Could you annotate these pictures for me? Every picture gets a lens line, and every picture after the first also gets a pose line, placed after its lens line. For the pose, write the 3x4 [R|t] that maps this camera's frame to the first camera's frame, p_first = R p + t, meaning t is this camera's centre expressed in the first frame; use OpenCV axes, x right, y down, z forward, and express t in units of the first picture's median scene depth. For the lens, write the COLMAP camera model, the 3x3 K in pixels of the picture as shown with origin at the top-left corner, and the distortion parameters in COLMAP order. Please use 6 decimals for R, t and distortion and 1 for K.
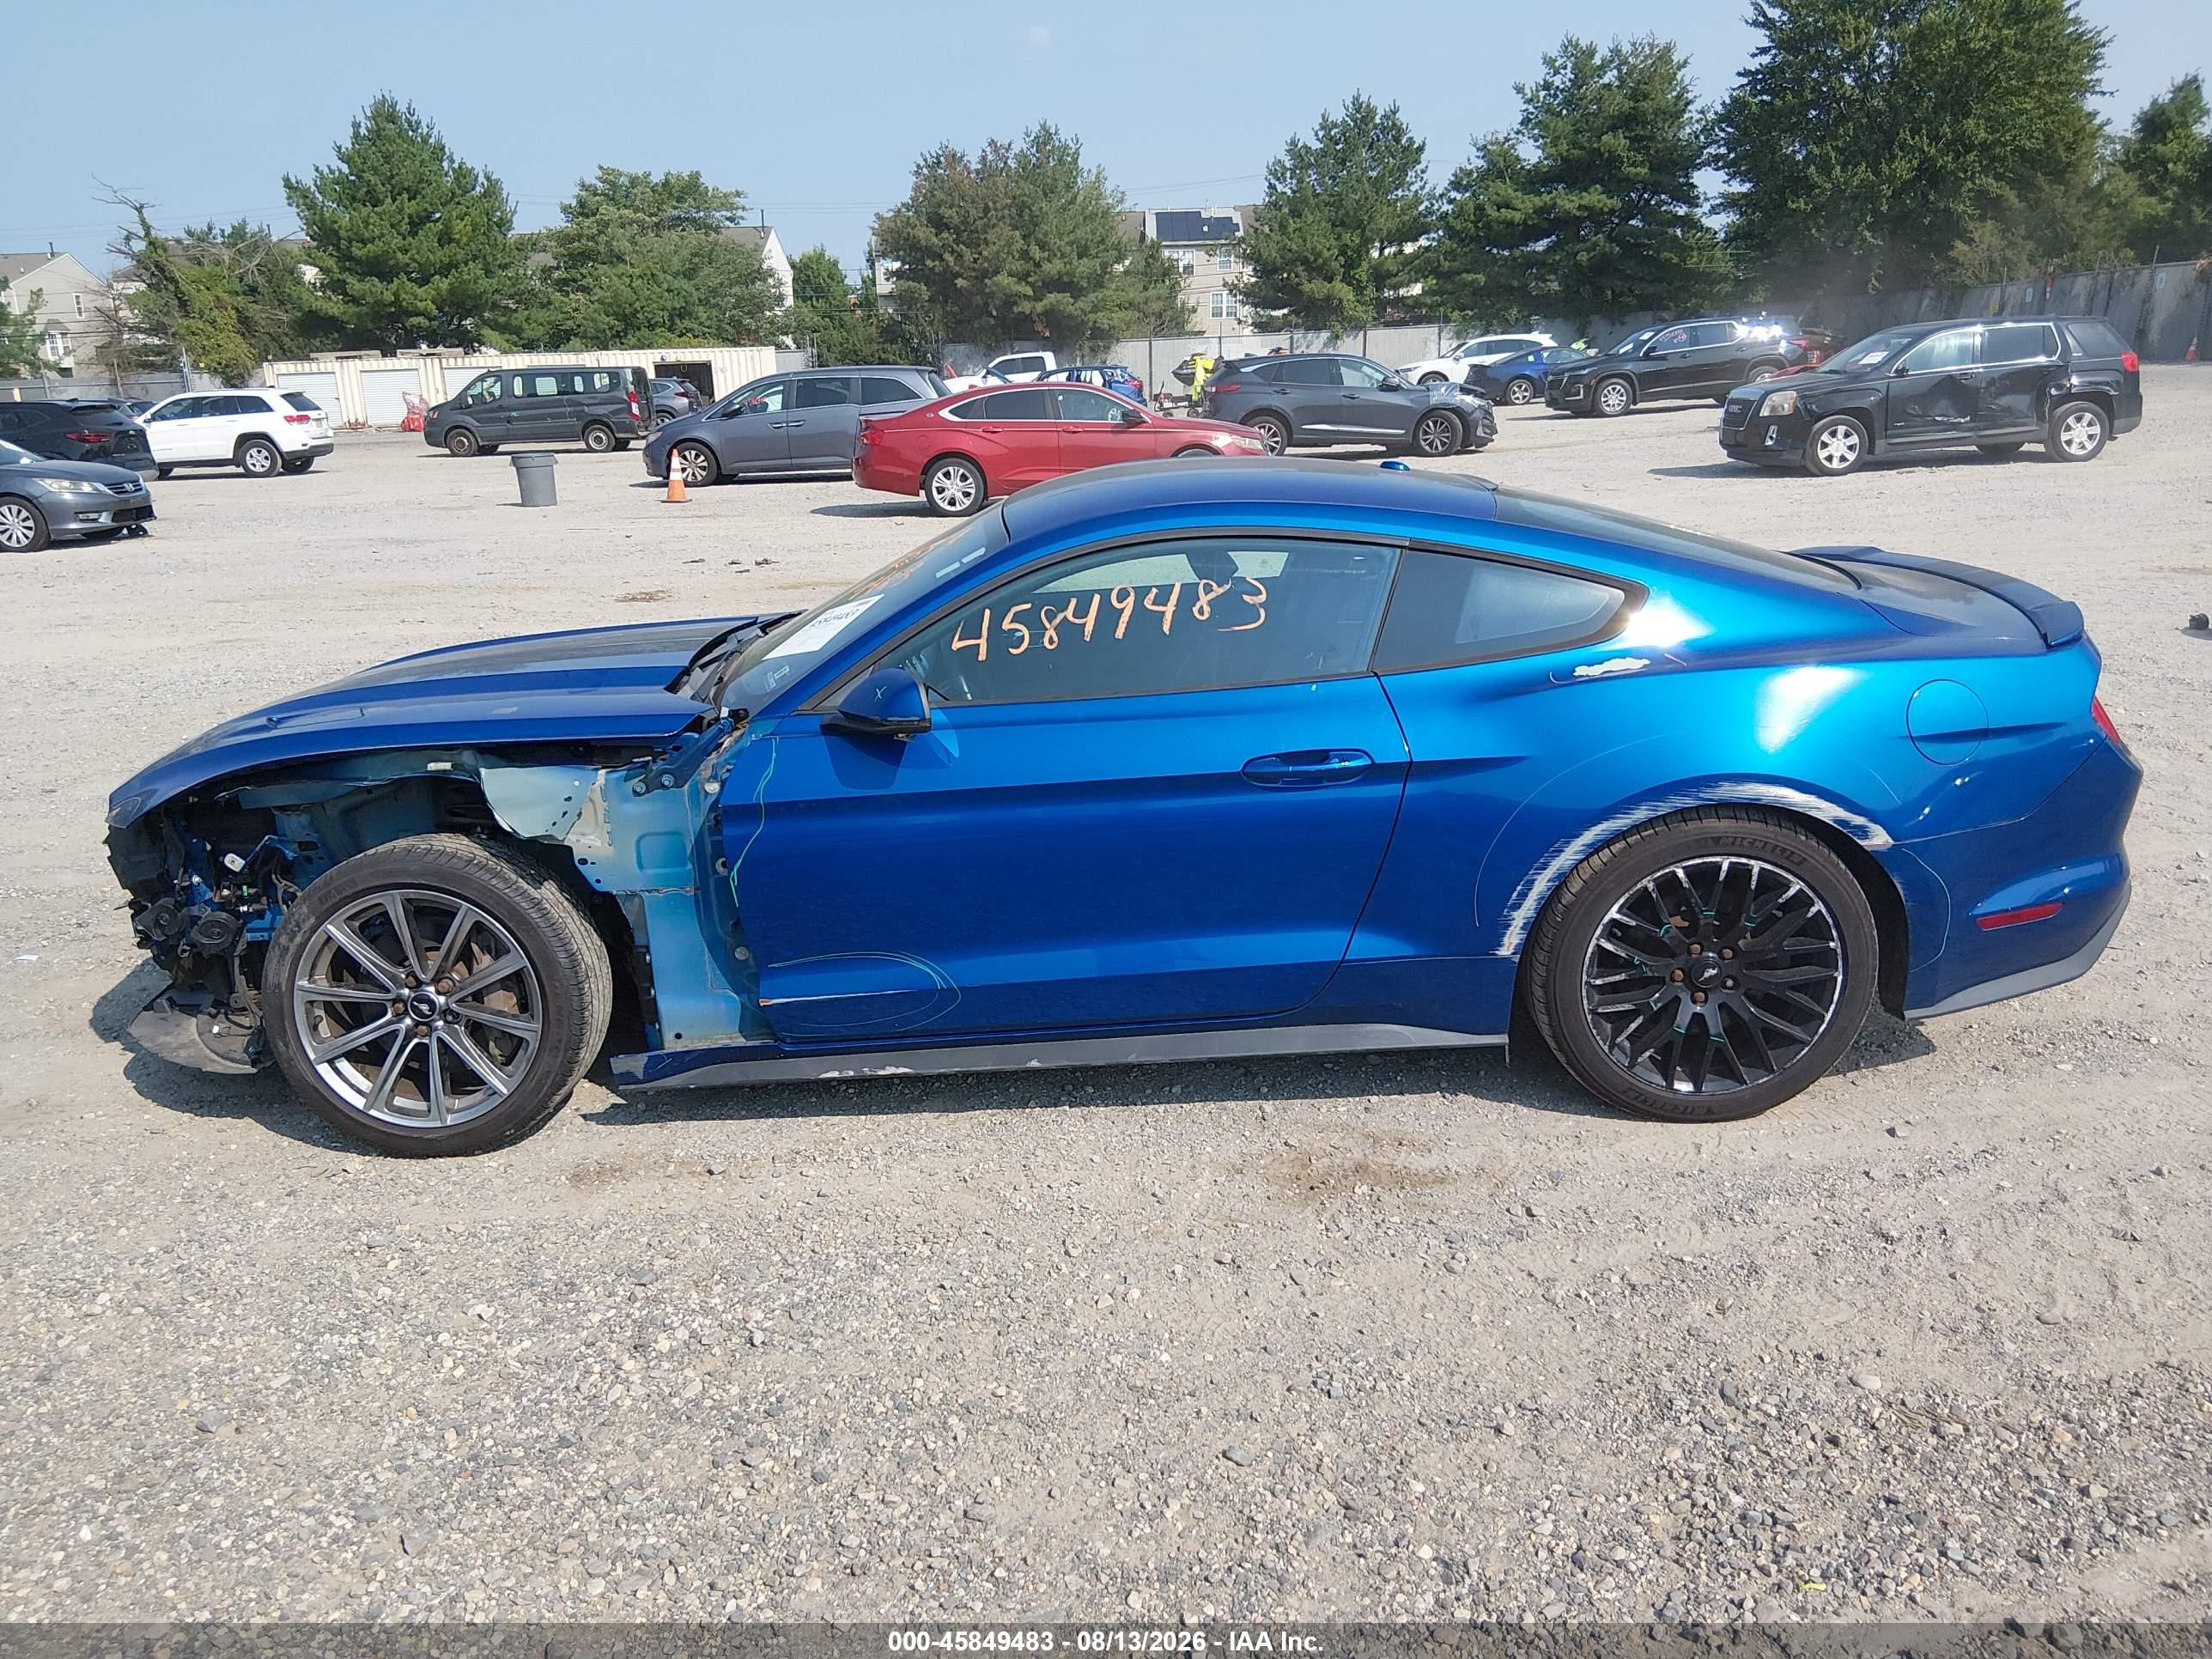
lens RADIAL K [[1645.3, 0, 1053.7], [0, 1645.3, 824.0], [0, 0, 1]] dist [0.048341, -0.092551]
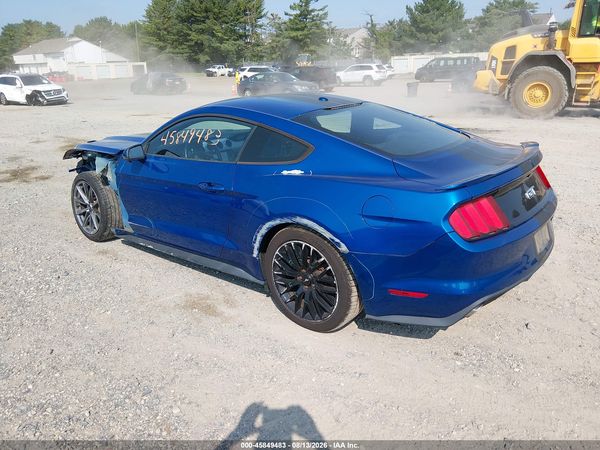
lens RADIAL K [[446.3, 0, 302.1], [0, 446.3, 226.0], [0, 0, 1]] dist [0.048341, -0.092551]
pose [[0.793169, 0.214999, -0.569788, 0.110836], [-0.162813, 0.976416, 0.141791, -0.015505], [0.586835, -0.019695, 0.809467, 0.048388]]
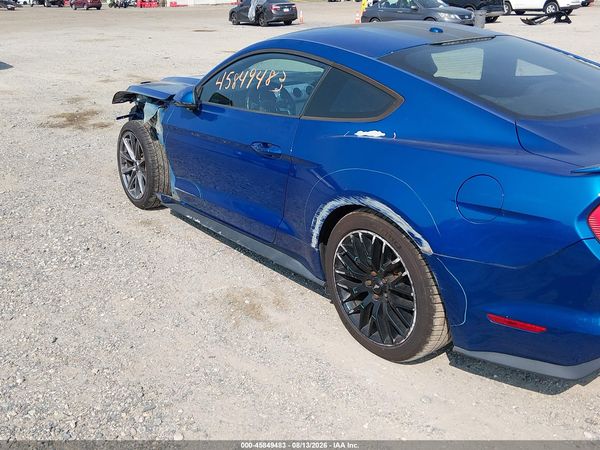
lens RADIAL K [[590.8, 0, 300.9], [0, 590.8, 228.1], [0, 0, 1]] dist [0.055457, 0.000000]
pose [[0.624220, 0.300951, -0.720957, 0.115422], [-0.201814, 0.953620, 0.223337, -0.017421], [0.754732, 0.006088, 0.656005, 0.059018]]
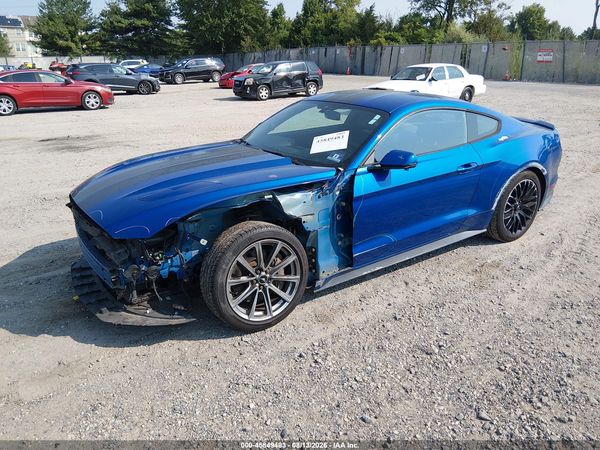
lens RADIAL K [[446.3, 0, 304.9], [0, 446.3, 229.0], [0, 0, 1]] dist [0.048341, -0.092551]
pose [[0.815954, -0.164619, 0.554184, -0.104667], [0.125363, 0.986175, 0.108362, -0.007704], [-0.564361, -0.018944, 0.825310, 0.042328]]
